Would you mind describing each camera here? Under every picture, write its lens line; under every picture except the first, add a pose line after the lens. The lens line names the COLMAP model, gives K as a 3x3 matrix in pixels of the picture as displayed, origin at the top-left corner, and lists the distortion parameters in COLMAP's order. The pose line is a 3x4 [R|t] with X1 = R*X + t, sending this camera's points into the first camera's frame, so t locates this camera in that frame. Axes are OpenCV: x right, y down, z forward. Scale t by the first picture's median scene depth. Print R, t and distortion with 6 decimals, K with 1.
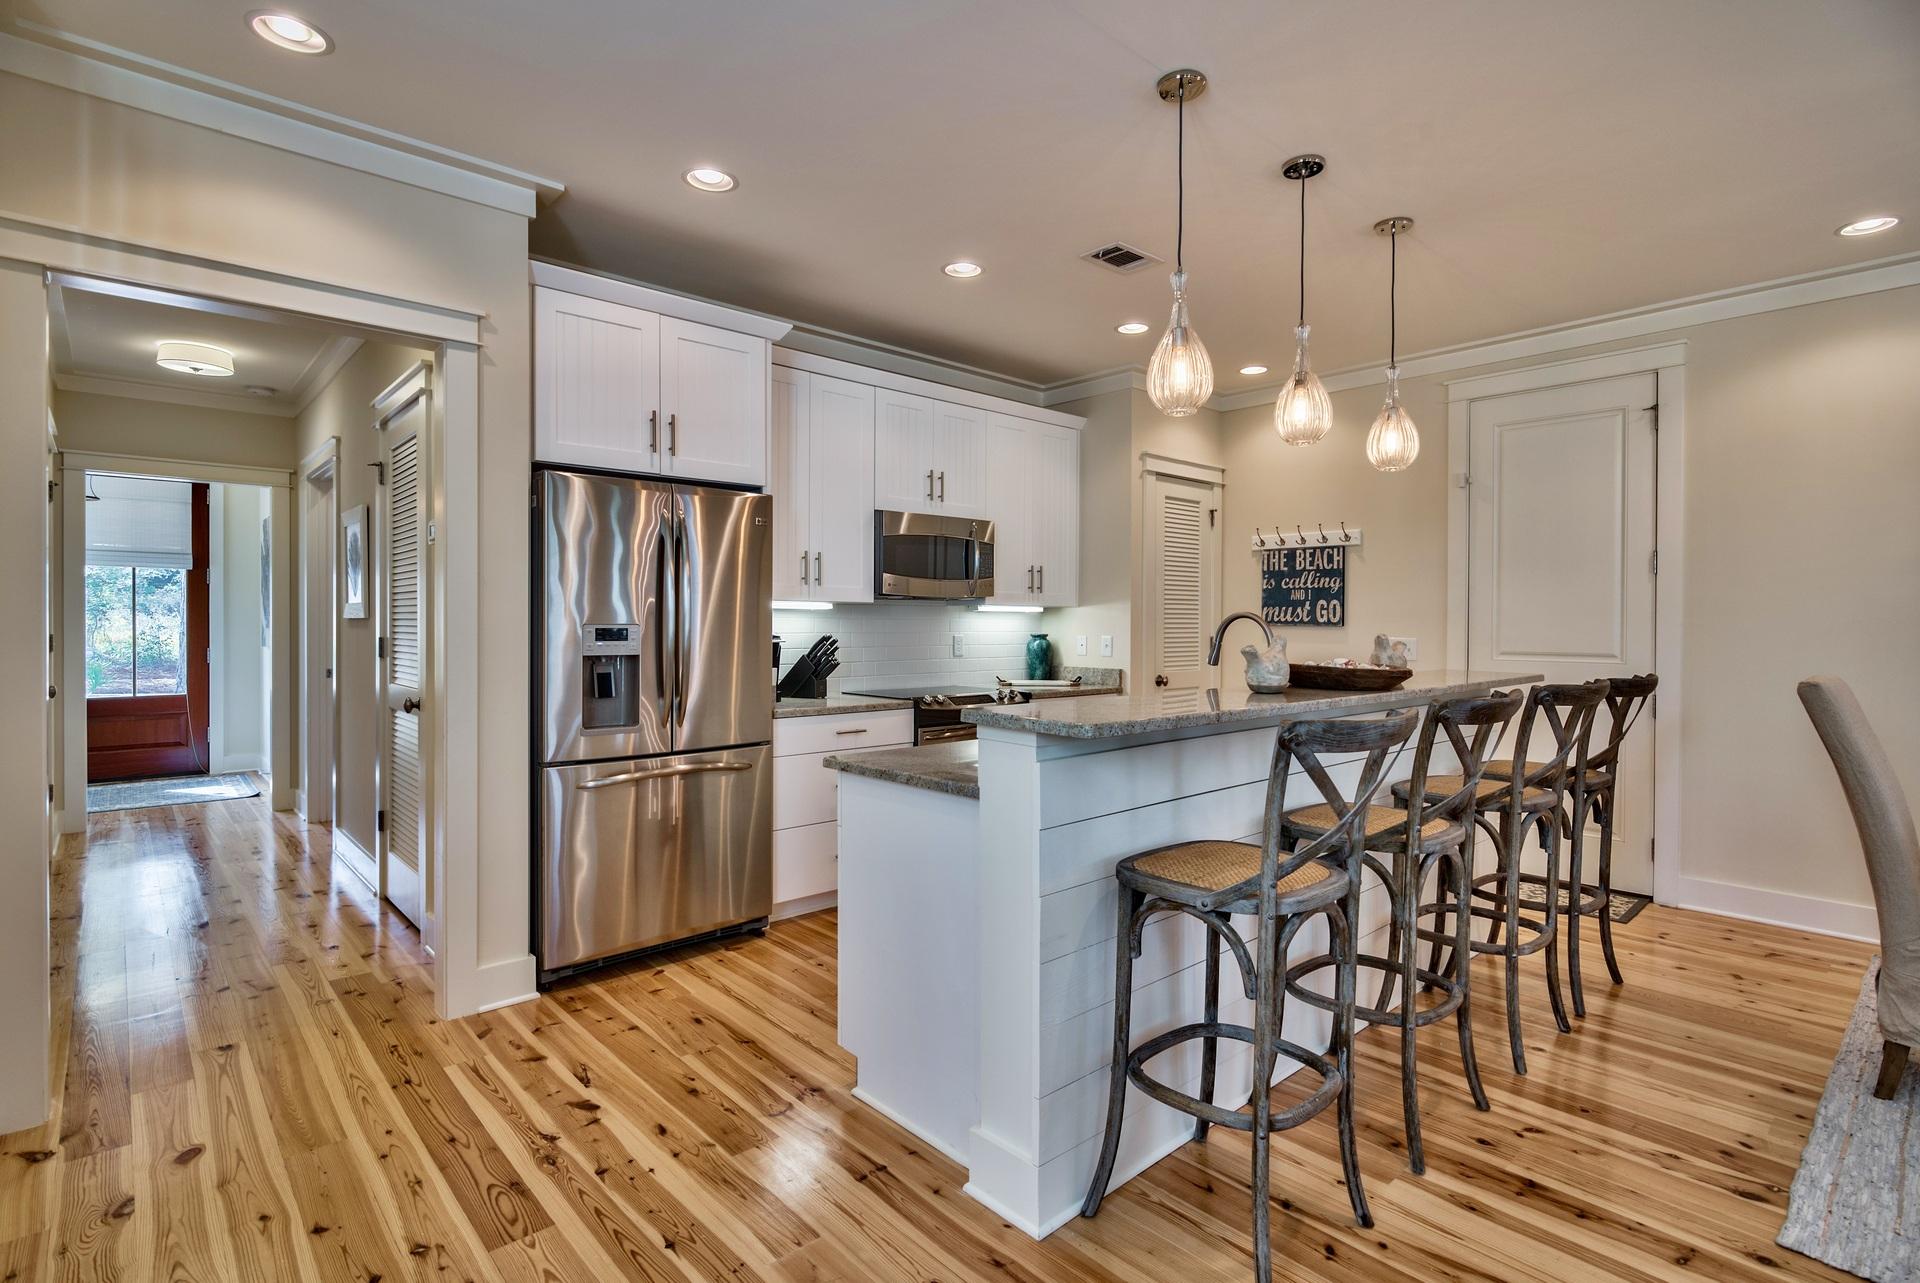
lens RADIAL K [[934.4, 0, 965.2], [0, 934.4, 645.1], [0, 0, 1]] dist [0.002777, -0.003990]
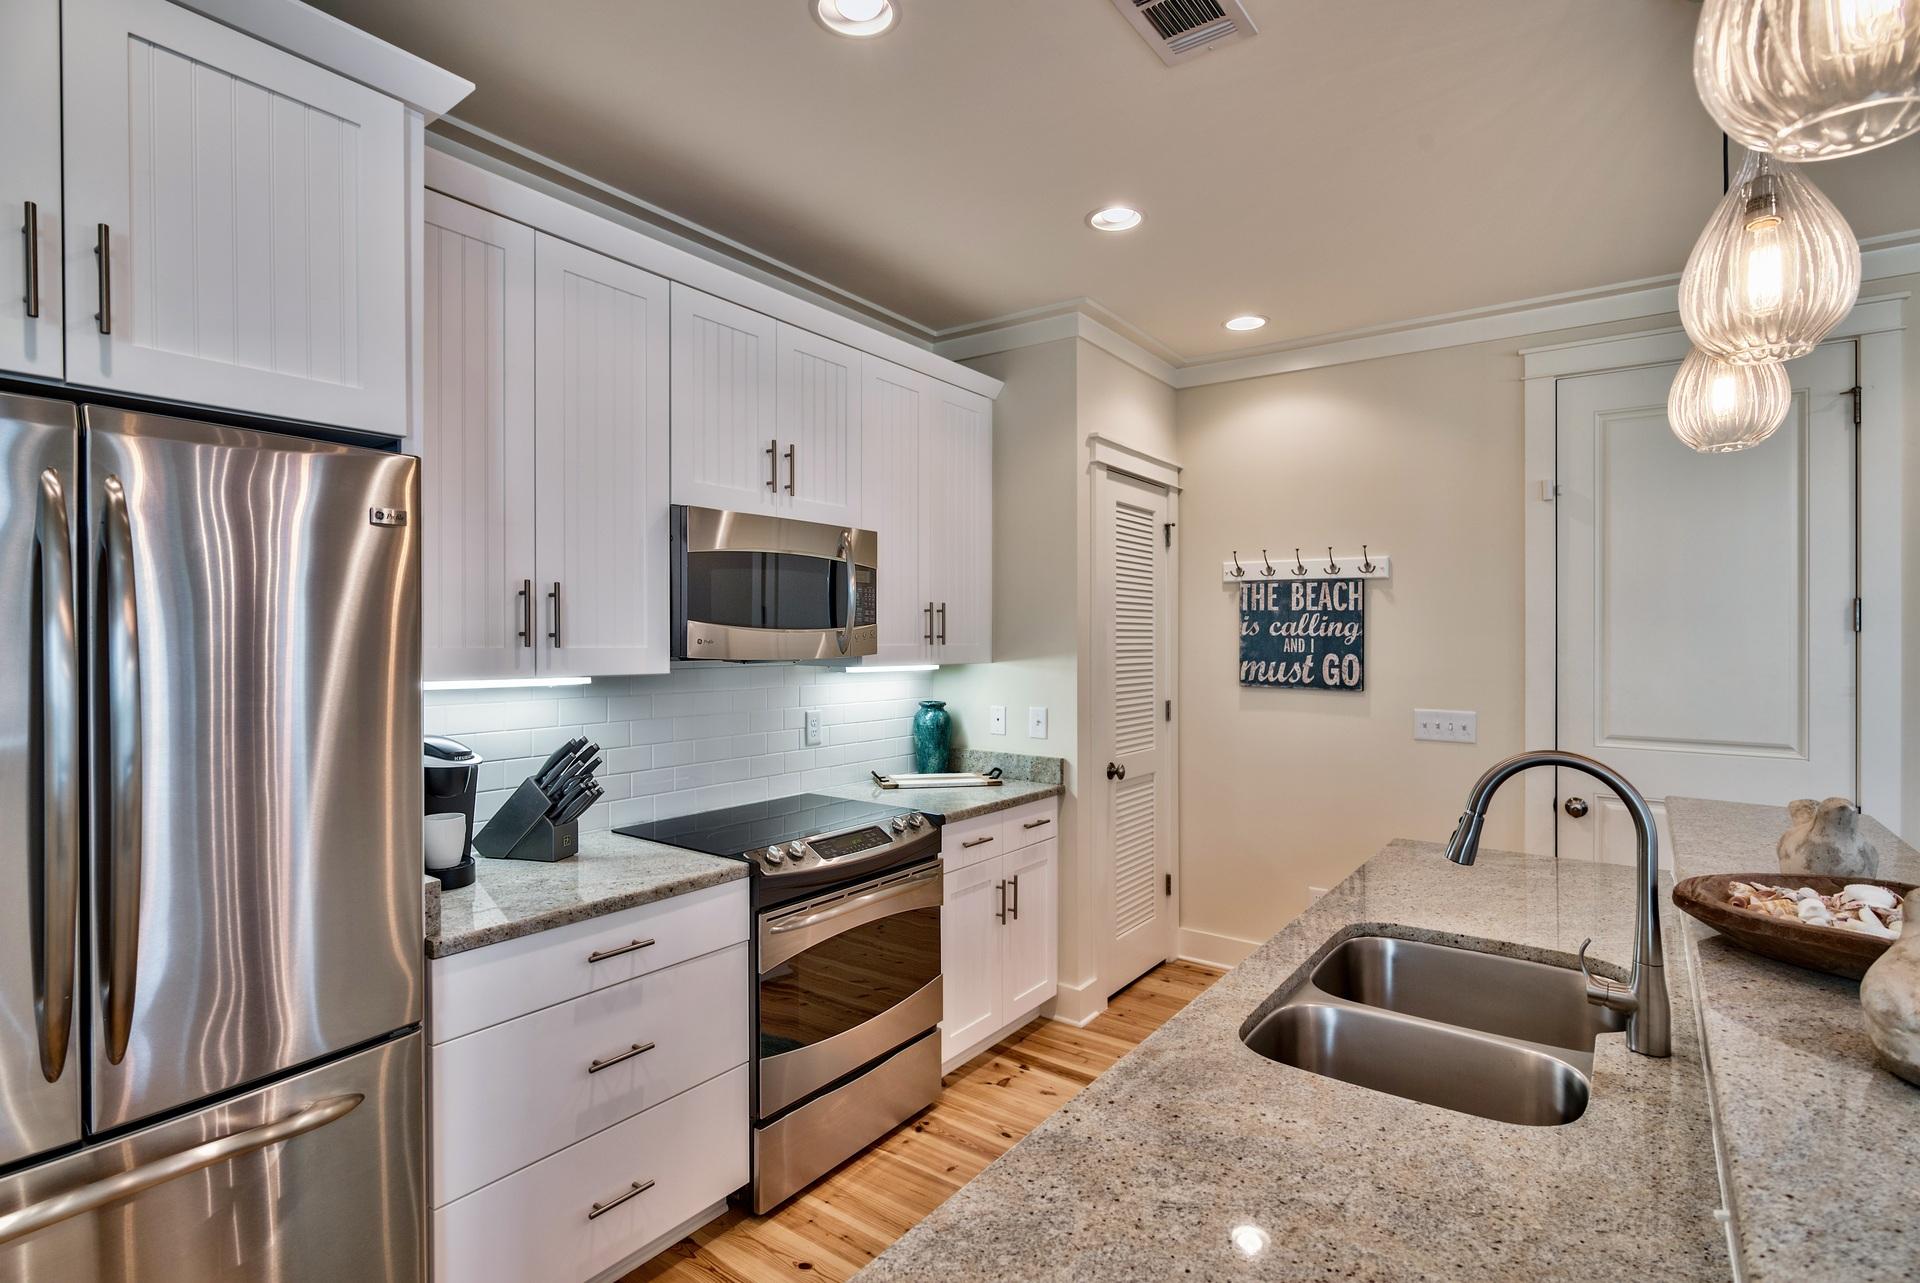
lens RADIAL K [[934.4, 0, 986.2], [0, 934.4, 657.0], [0, 0, 1]] dist [0.002777, -0.003990]
pose [[0.975349, -0.003893, 0.220632, -0.032791], [0.004338, 0.999989, -0.001530, -0.046499], [-0.220624, 0.002450, 0.975356, 0.367712]]
